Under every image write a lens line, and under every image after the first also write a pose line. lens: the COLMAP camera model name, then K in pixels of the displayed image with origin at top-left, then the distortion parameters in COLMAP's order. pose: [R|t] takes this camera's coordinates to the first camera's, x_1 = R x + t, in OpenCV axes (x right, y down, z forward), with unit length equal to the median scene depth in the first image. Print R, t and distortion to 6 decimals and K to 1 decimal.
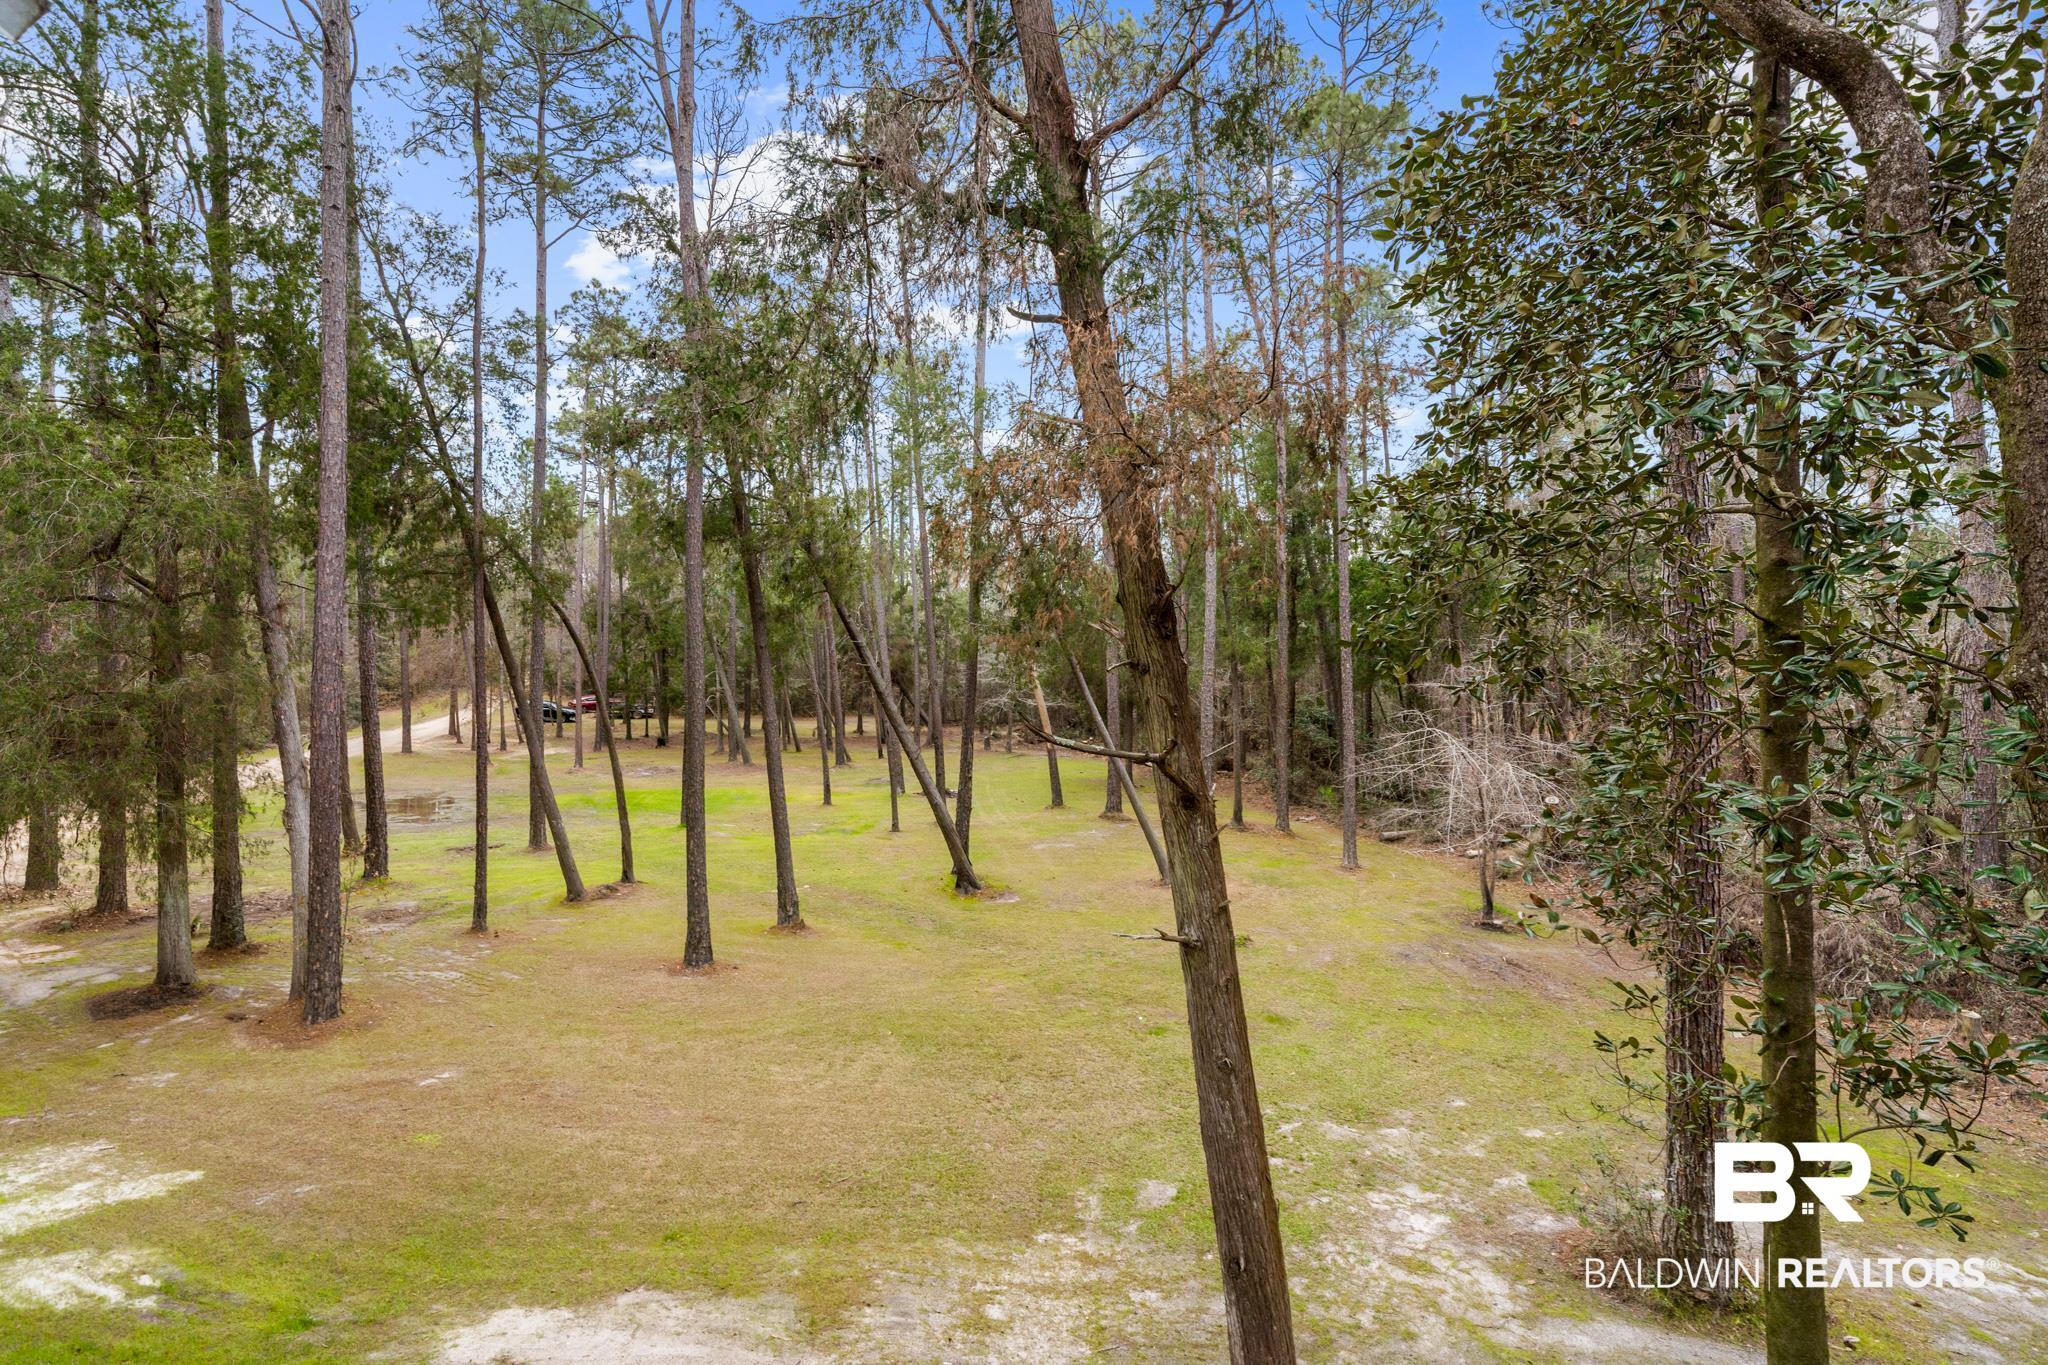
lens RADIAL K [[994.7, 0, 1021.1], [0, 994.7, 632.1], [0, 0, 1]] dist [0.001714, -0.000420]
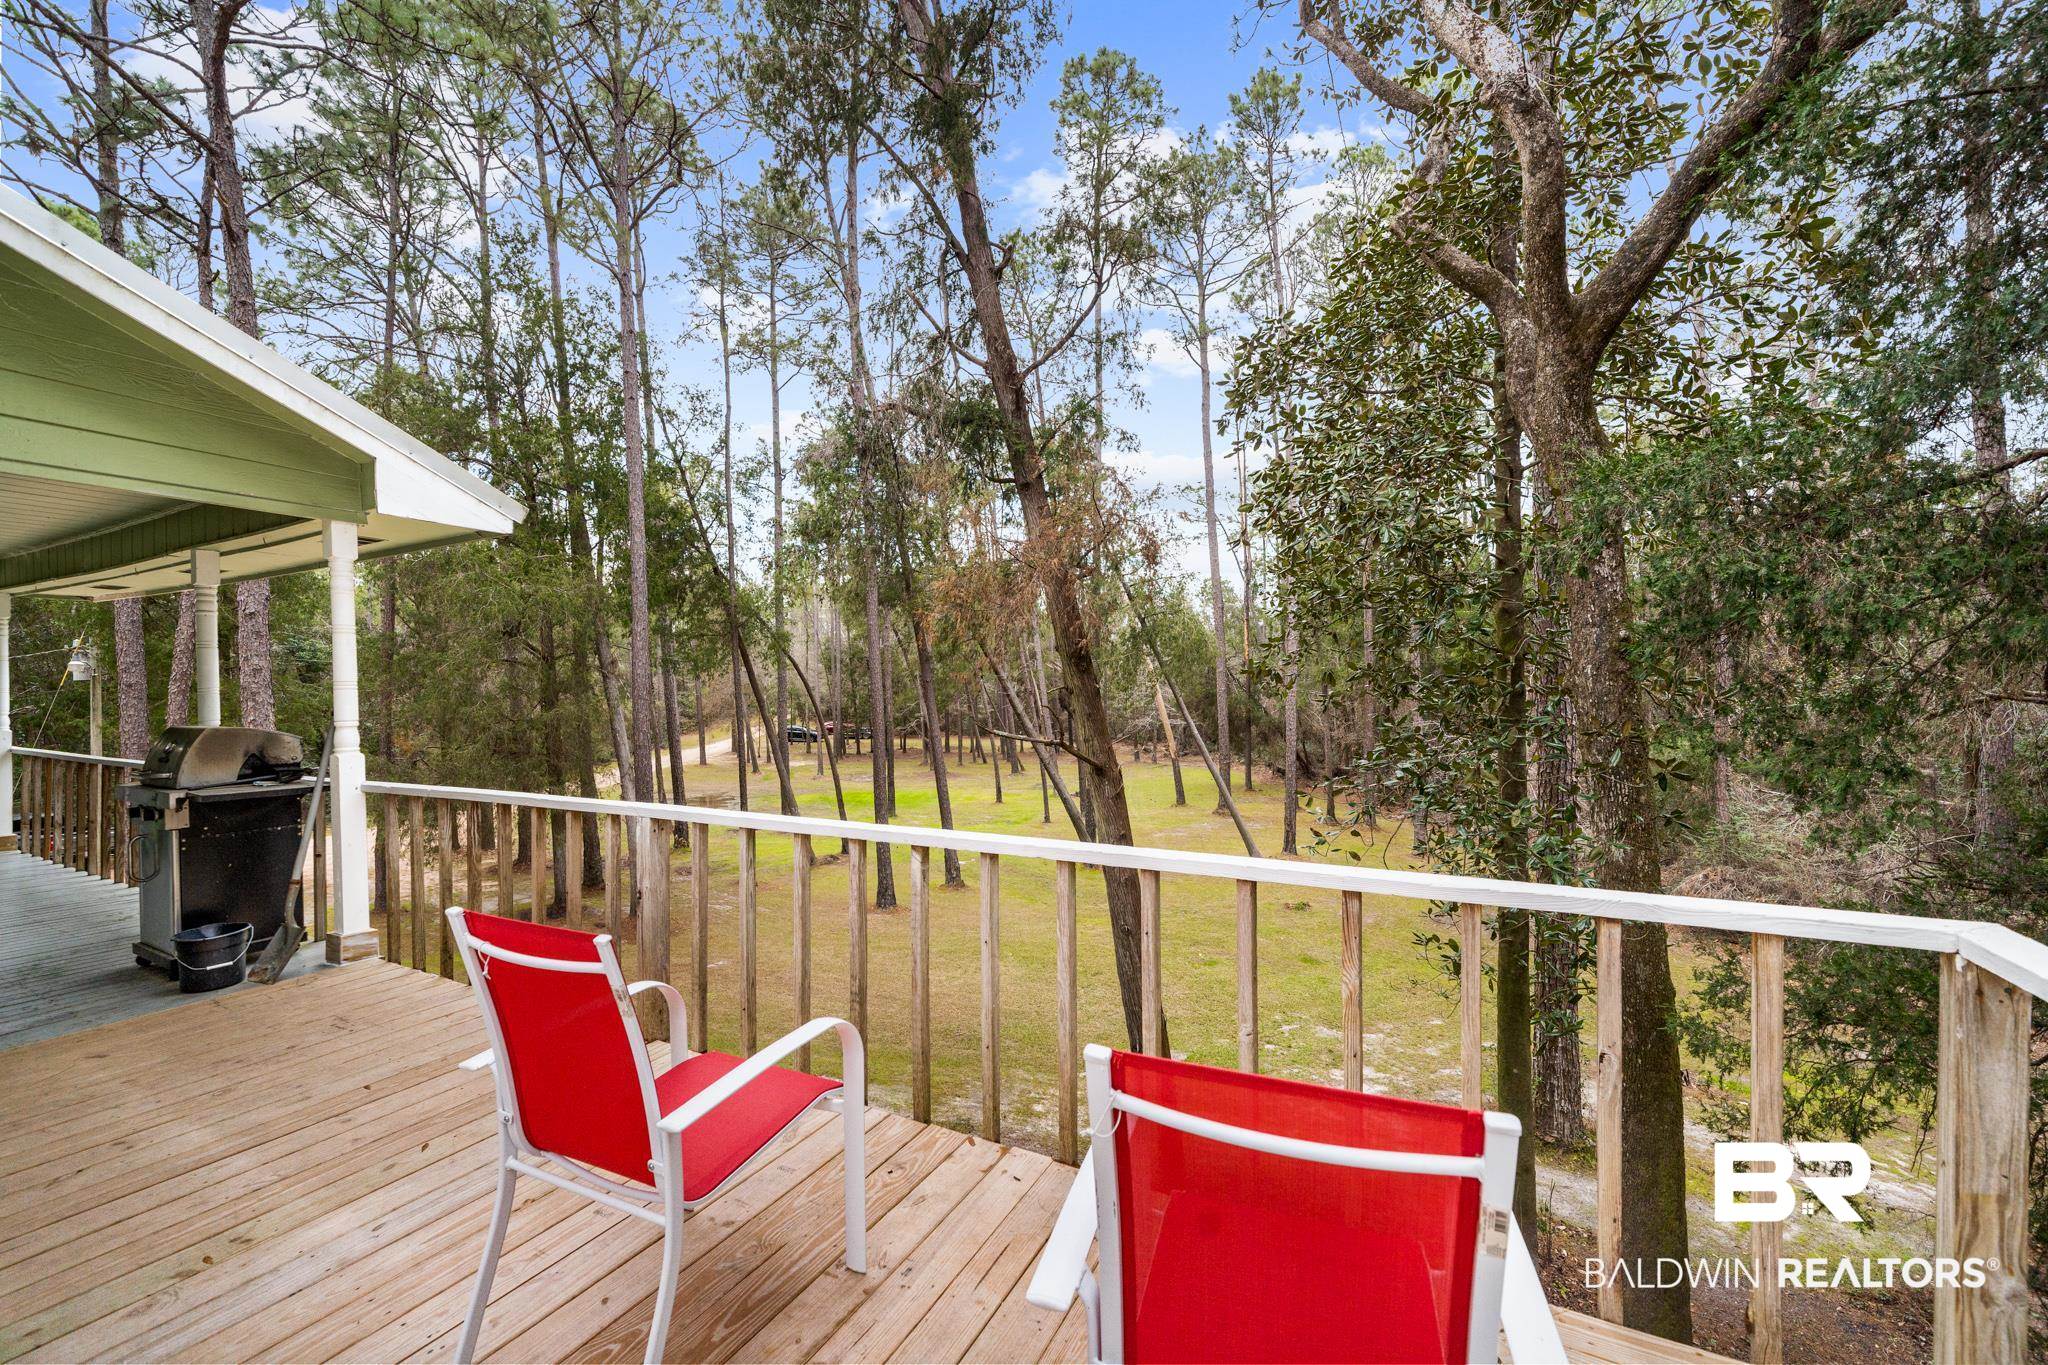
lens RADIAL K [[827.5, 0, 1020.7], [0, 827.5, 695.0], [0, 0, 1]] dist [-0.001185, -0.000079]
pose [[0.981967, -0.020094, -0.187984, 0.087375], [0.026662, 0.999117, 0.032477, -0.000225], [0.187165, -0.036903, 0.981635, -0.101548]]
